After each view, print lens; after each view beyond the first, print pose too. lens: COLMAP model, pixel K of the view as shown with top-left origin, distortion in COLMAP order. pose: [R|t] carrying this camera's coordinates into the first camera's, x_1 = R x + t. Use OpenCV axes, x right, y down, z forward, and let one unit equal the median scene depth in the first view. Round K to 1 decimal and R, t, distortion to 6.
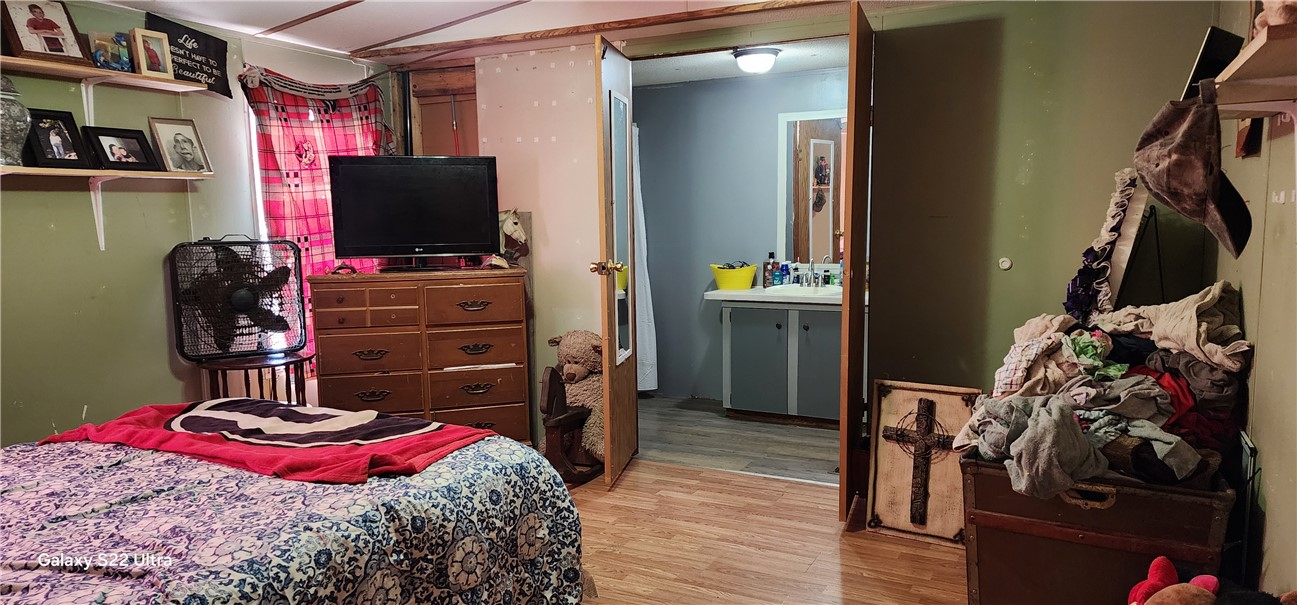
lens RADIAL K [[853.8, 0, 652.5], [0, 853.8, 312.0], [0, 0, 1]] dist [0.051164, -0.003155]
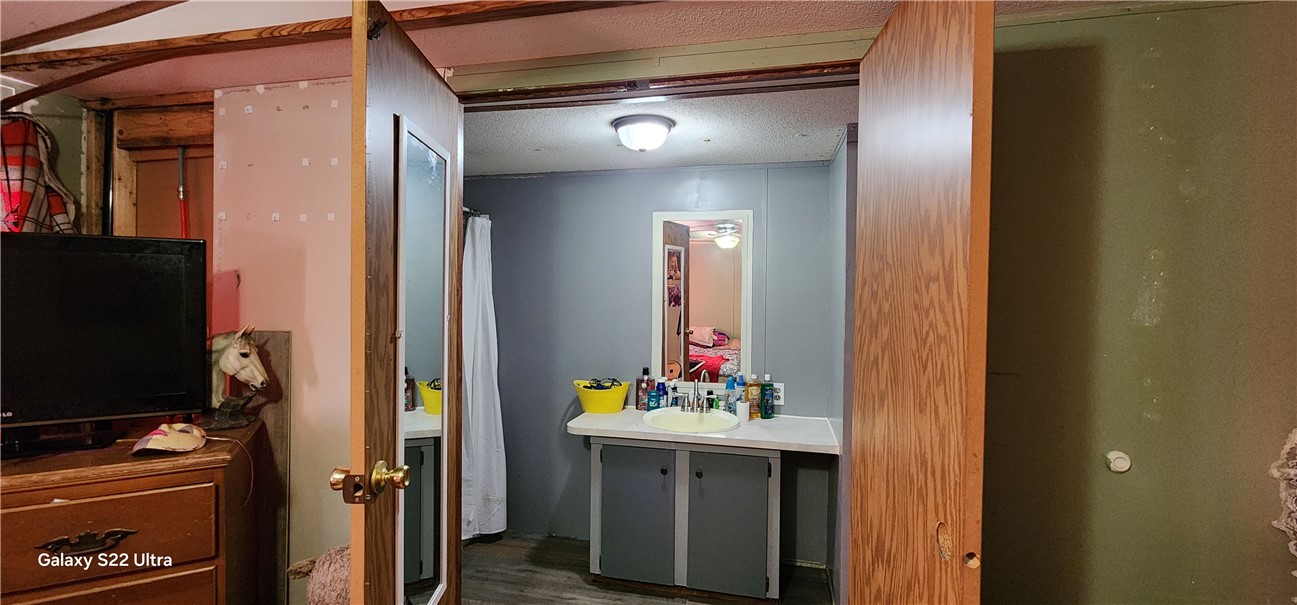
lens RADIAL K [[535.1, 0, 660.2], [0, 535.1, 302.7], [0, 0, 1]] dist [0.012241, -0.000056]
pose [[0.968245, 0.018237, 0.249338, 0.018379], [0.006476, 0.995172, -0.097936, -0.089433], [-0.249920, 0.096441, 0.963452, 0.506343]]
